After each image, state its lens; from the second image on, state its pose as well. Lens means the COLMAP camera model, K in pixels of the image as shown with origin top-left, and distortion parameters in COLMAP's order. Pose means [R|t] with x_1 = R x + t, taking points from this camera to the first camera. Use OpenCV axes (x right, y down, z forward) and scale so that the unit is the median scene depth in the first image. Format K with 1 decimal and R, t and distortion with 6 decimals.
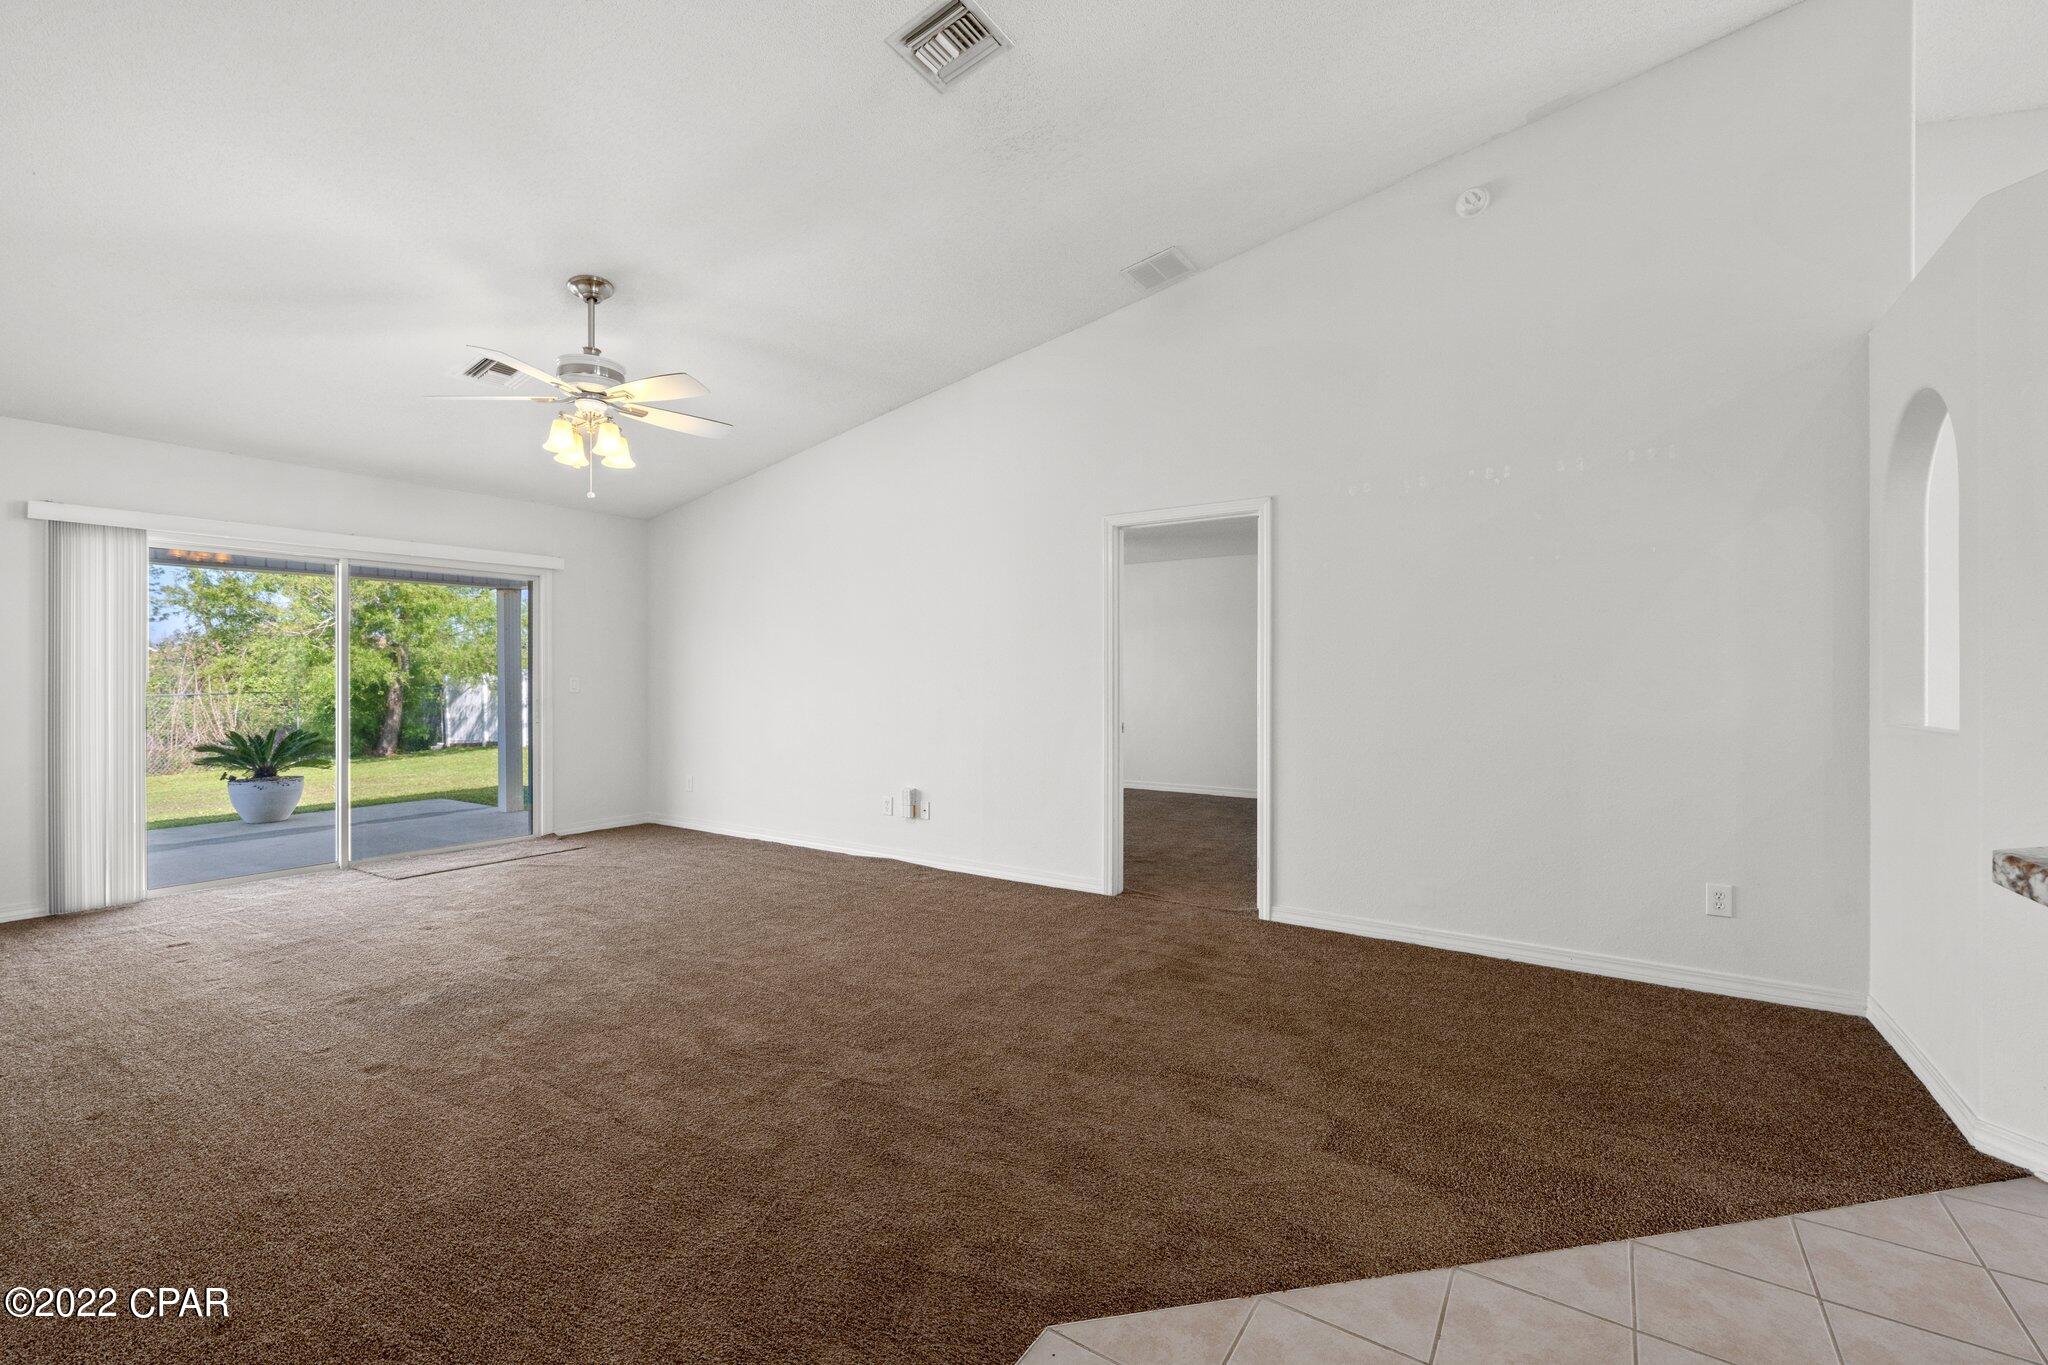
lens RADIAL K [[879.0, 0, 1024.7], [0, 879.0, 683.0], [0, 0, 1]] dist [0.001180, 0.000289]
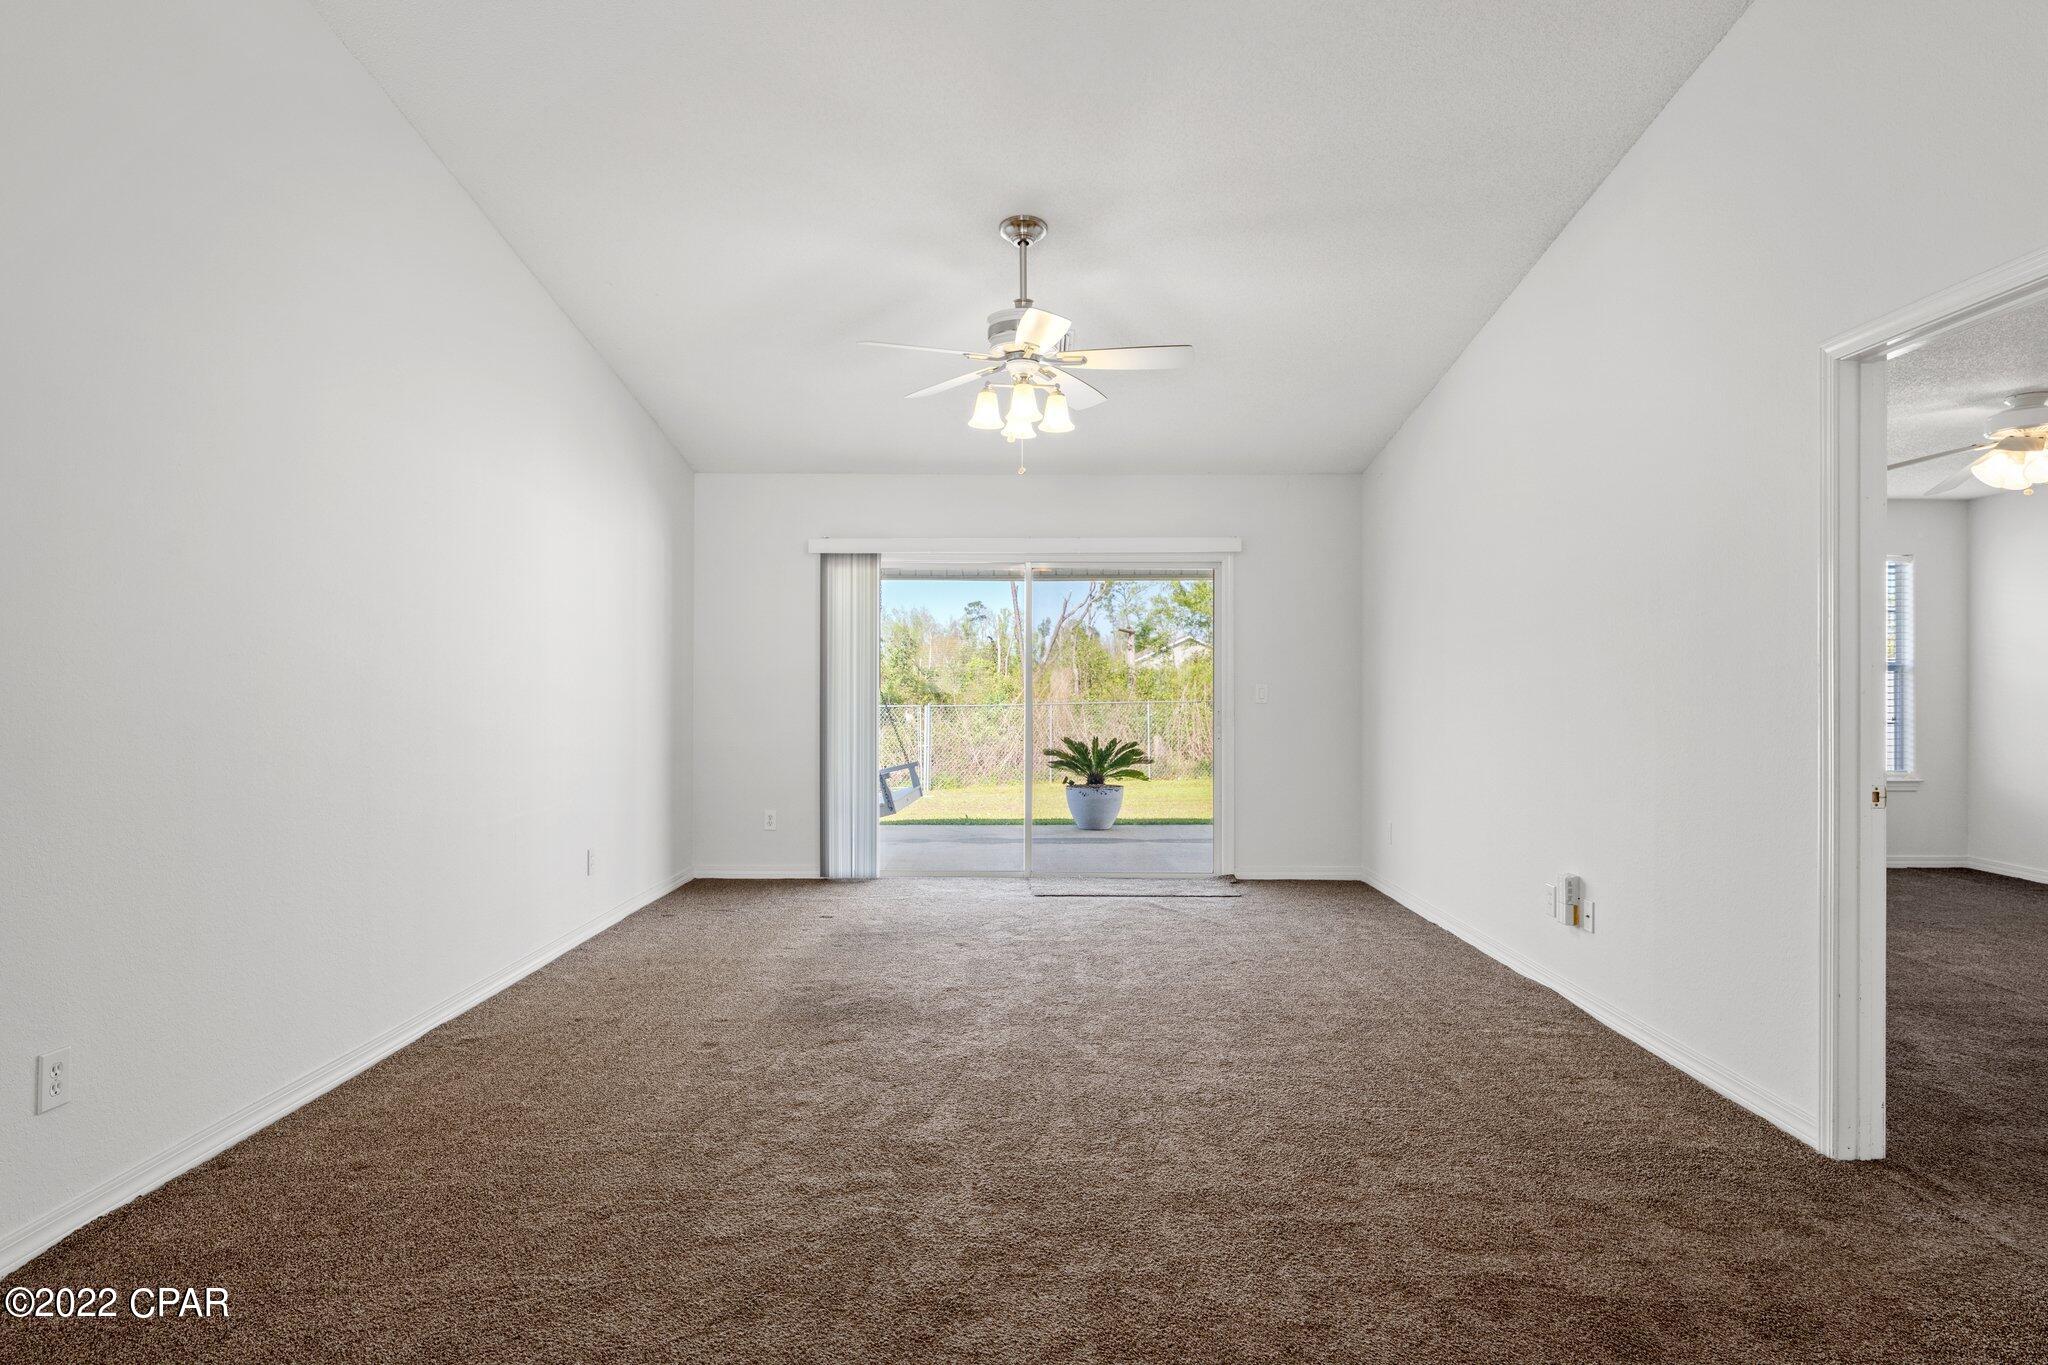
lens RADIAL K [[1213.9, 0, 1023.5], [0, 1213.9, 684.6], [0, 0, 1]] dist [0.003821, 0.001291]
pose [[0.541892, 0.001948, -0.840446, 0.475037], [-0.010136, 0.999940, -0.004218, 0.000403], [0.840387, 0.010804, 0.541879, 0.341654]]
